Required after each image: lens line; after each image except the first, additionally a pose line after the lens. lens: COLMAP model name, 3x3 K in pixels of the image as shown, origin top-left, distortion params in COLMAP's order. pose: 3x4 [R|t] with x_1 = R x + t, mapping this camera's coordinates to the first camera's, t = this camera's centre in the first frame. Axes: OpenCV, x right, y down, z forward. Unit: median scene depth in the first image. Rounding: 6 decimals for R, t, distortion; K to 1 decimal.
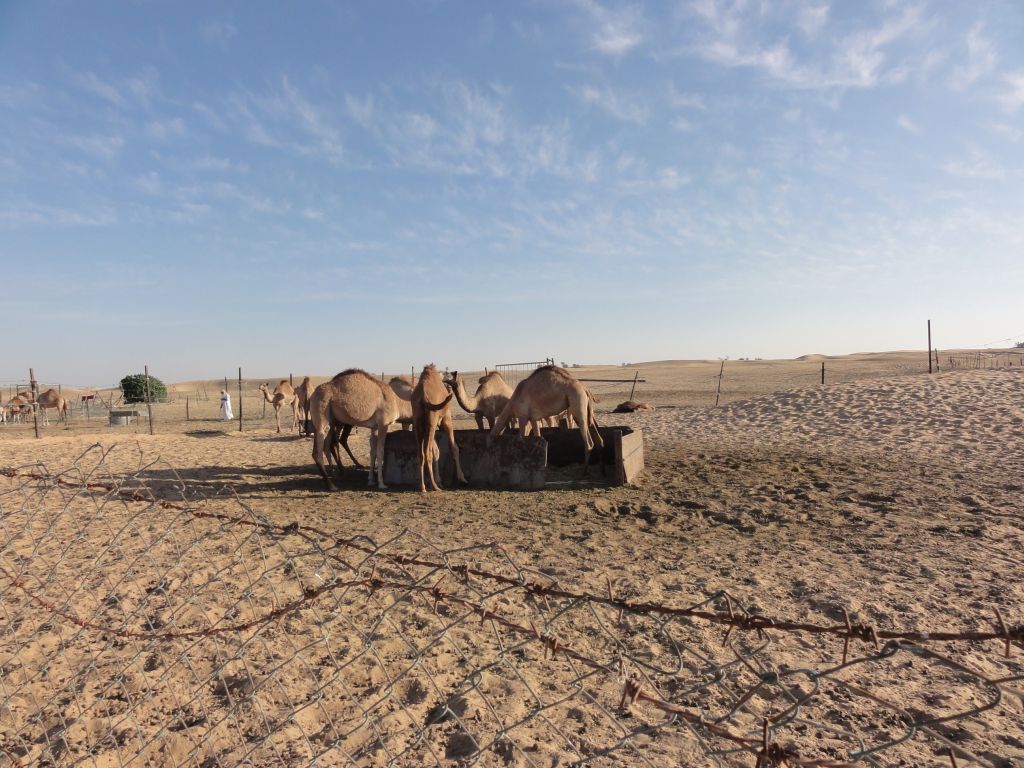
lens RADIAL K [[697.4, 0, 512.0], [0, 697.4, 384.0], [0, 0, 1]] dist [-0.004636, -0.003775]
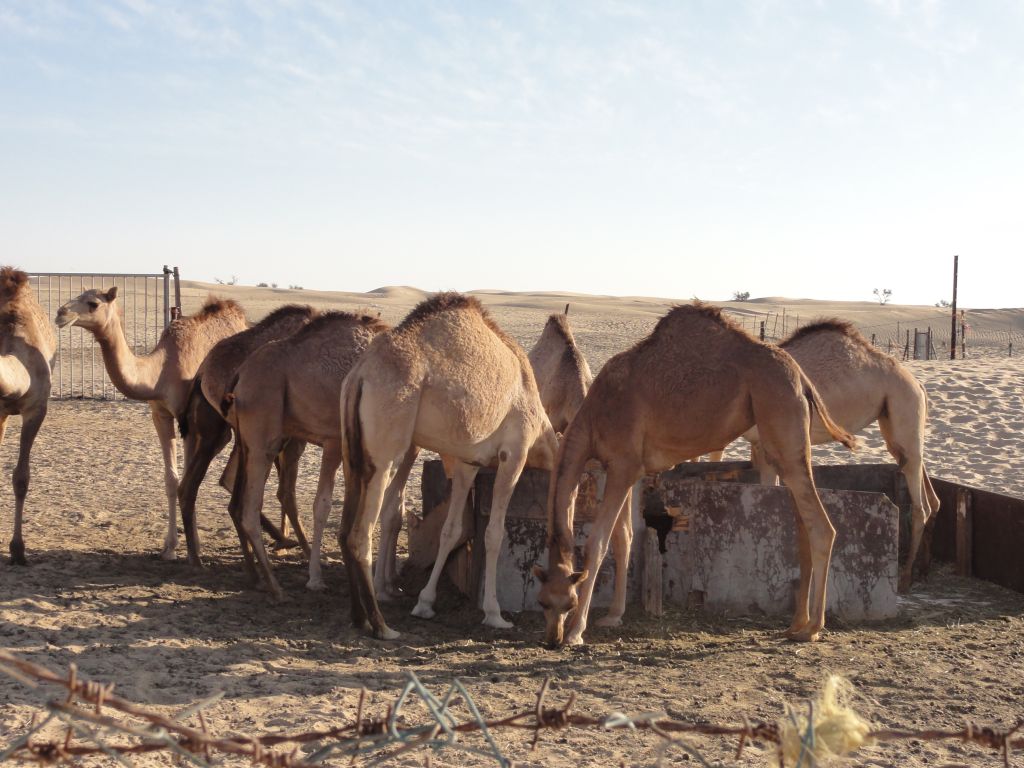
lens RADIAL K [[1493.5, 0, 512.0], [0, 1493.5, 384.0], [0, 0, 1]] dist [-0.006245, 0.007288]
pose [[0.874852, 0.046191, 0.482184, -0.099498], [-0.064112, 0.997727, 0.020745, 0.001146], [-0.480130, -0.049062, 0.875824, 0.057828]]
